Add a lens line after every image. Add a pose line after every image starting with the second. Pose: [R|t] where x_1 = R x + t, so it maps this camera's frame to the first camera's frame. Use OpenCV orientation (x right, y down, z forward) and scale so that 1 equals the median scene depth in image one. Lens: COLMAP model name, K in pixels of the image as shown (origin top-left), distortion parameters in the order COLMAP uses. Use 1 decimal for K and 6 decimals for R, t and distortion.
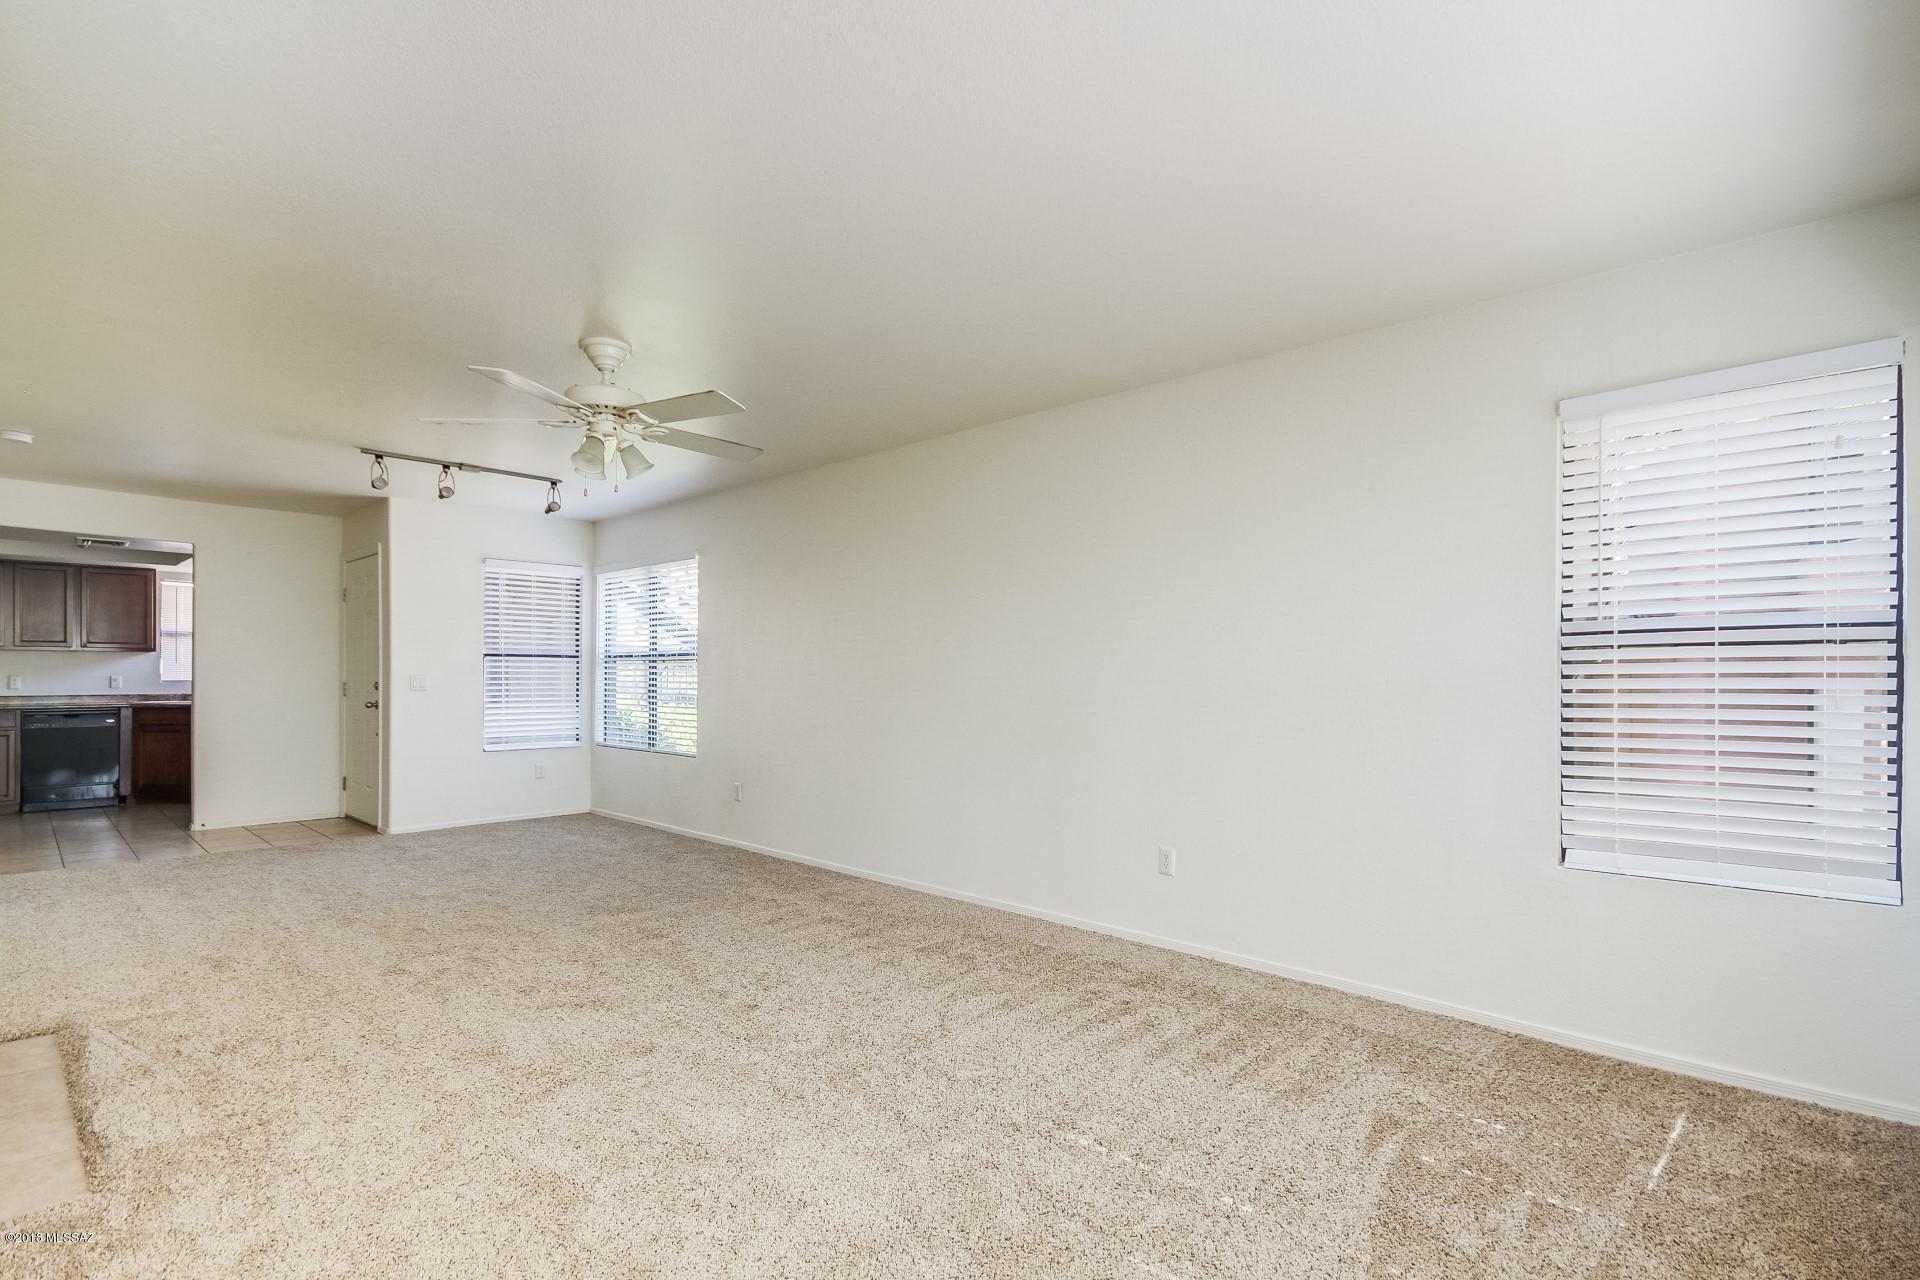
lens RADIAL K [[942.0, 0, 957.5], [0, 942.0, 671.0], [0, 0, 1]] dist [0.002145, -0.000082]
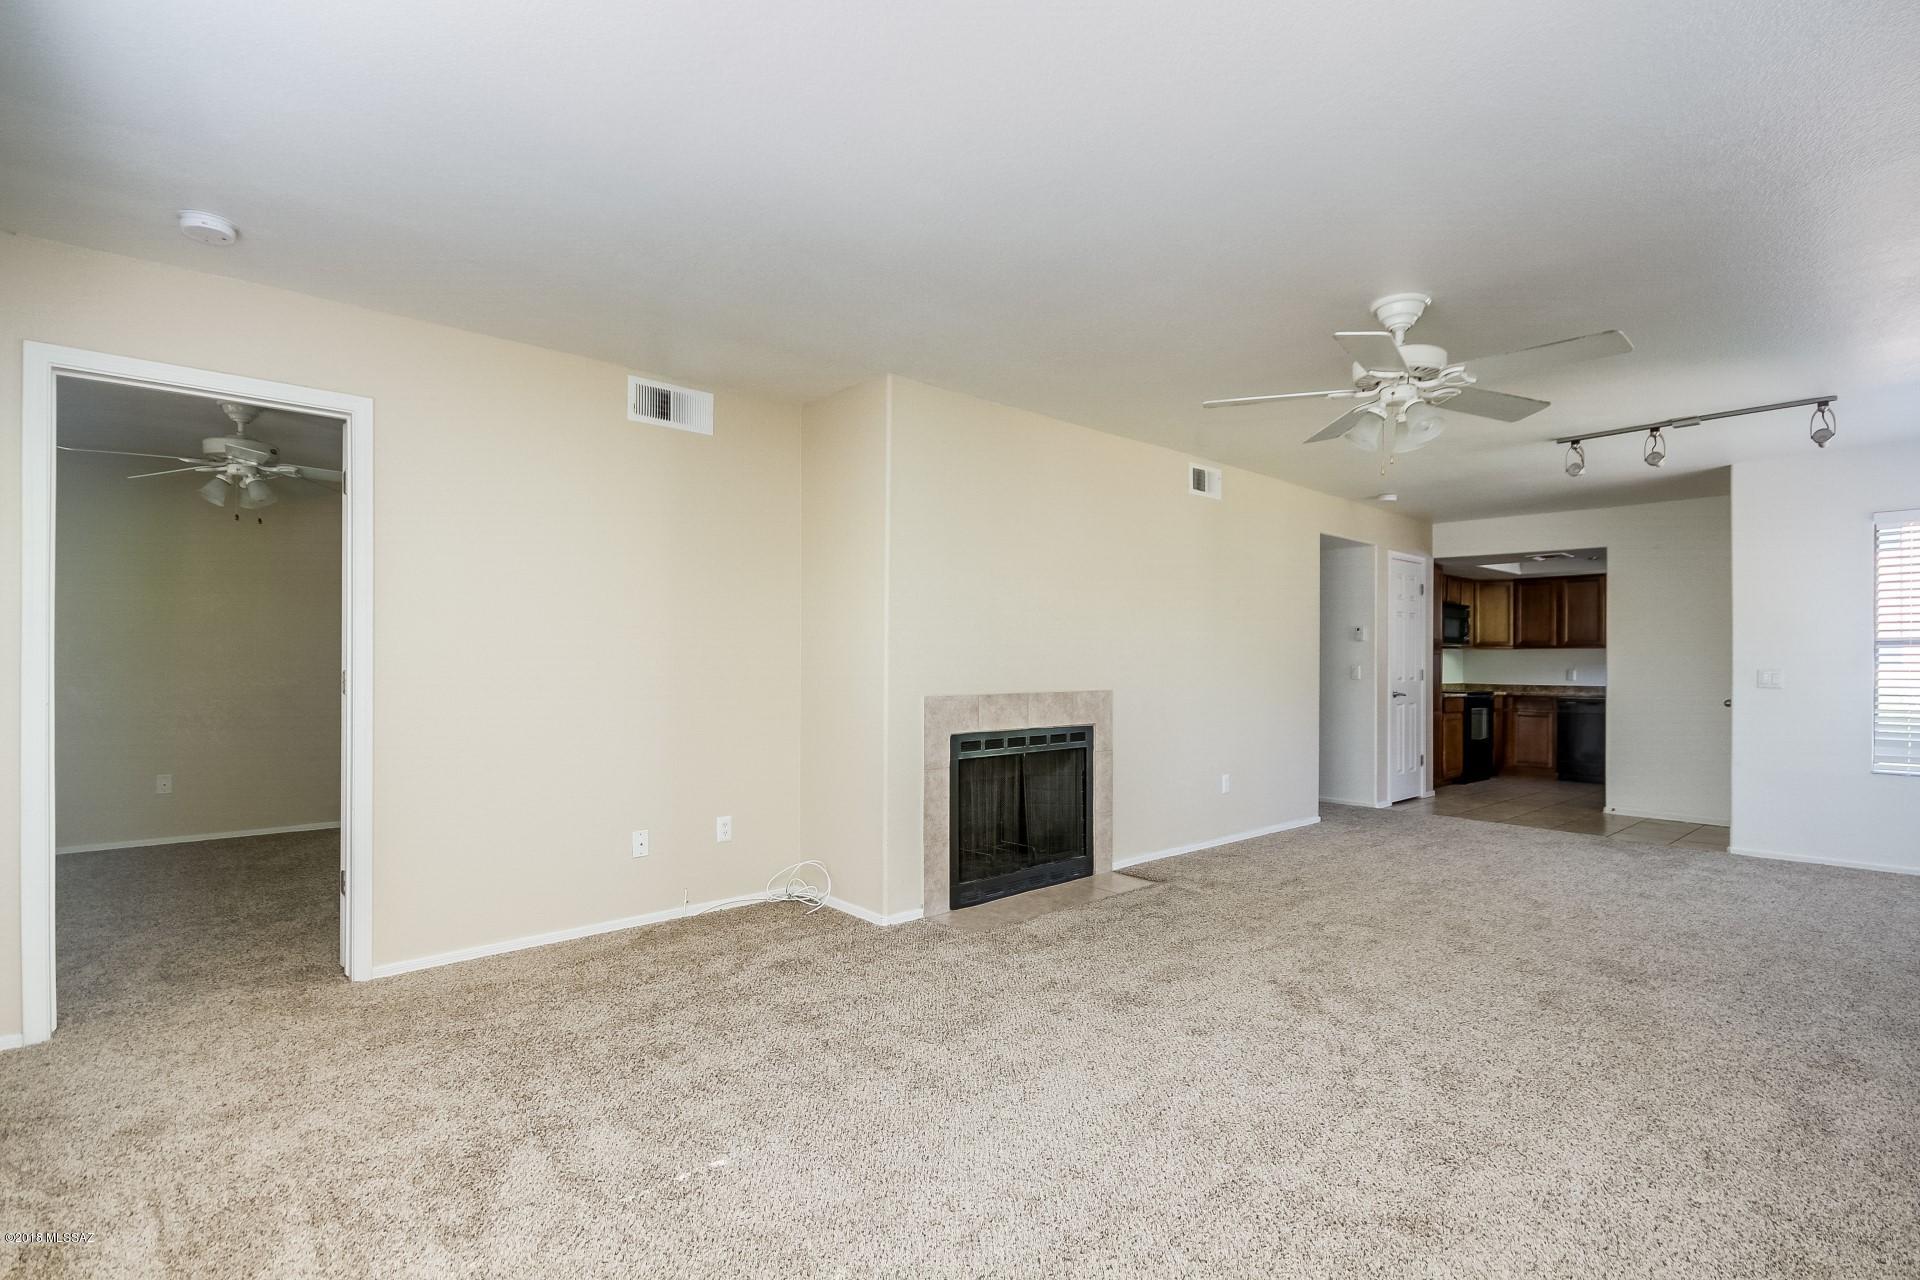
lens RADIAL K [[907.8, 0, 964.8], [0, 907.8, 667.1], [0, 0, 1]] dist [0.011522, -0.000193]
pose [[-0.126803, -0.000215, -0.991928, 0.315942], [-0.000035, 1.000000, -0.000212, 0.002486], [0.991928, 0.000008, -0.126803, 0.402450]]
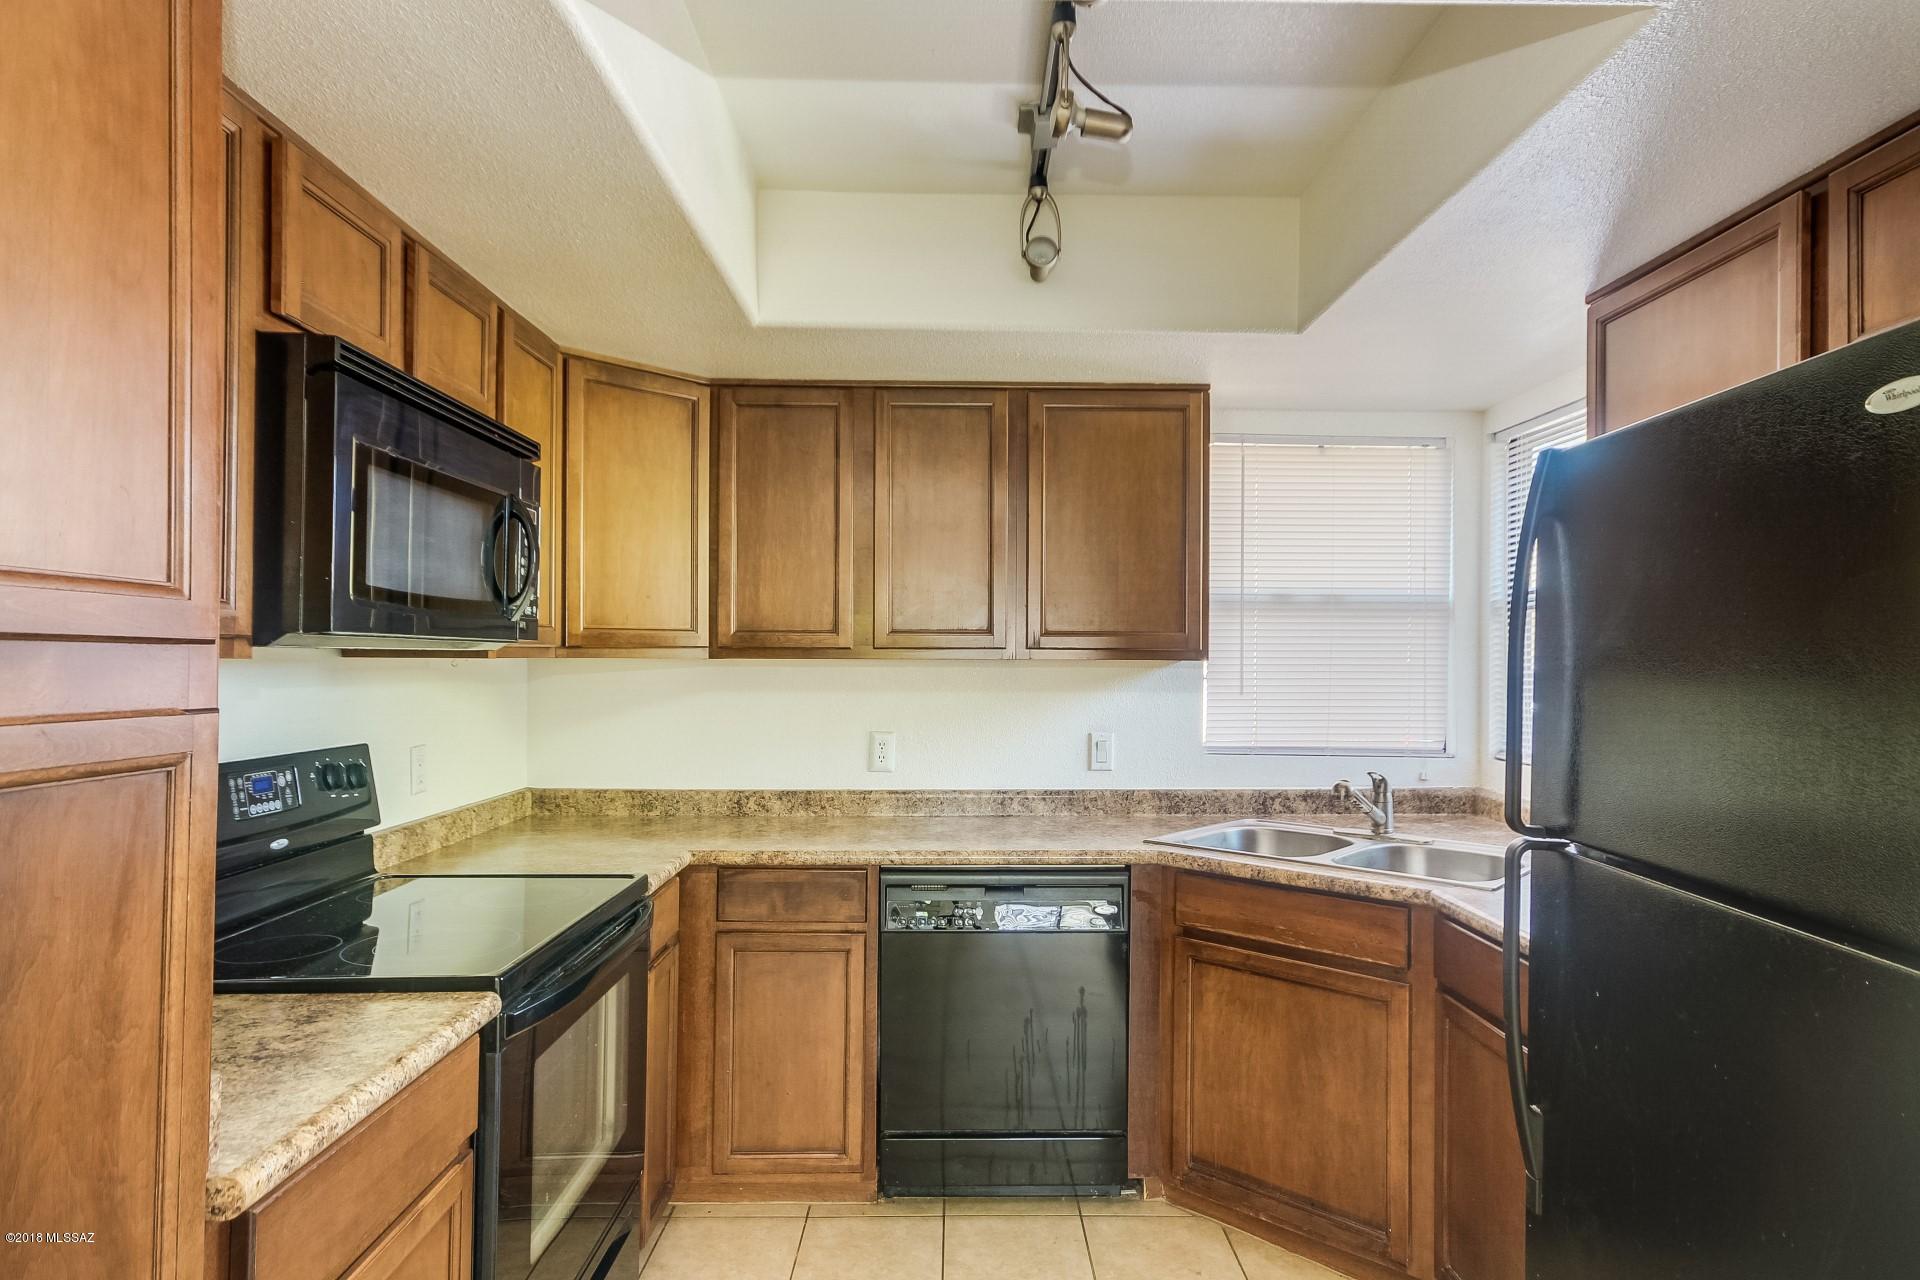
lens RADIAL K [[907.8, 0, 964.8], [0, 907.8, 667.1], [0, 0, 1]] dist [0.011522, -0.000193]
pose [[0.701141, 0.002524, -0.713018, -0.813882], [-0.002310, 0.999997, 0.001269, -0.022230], [0.713019, 0.000757, 0.701144, 0.865433]]
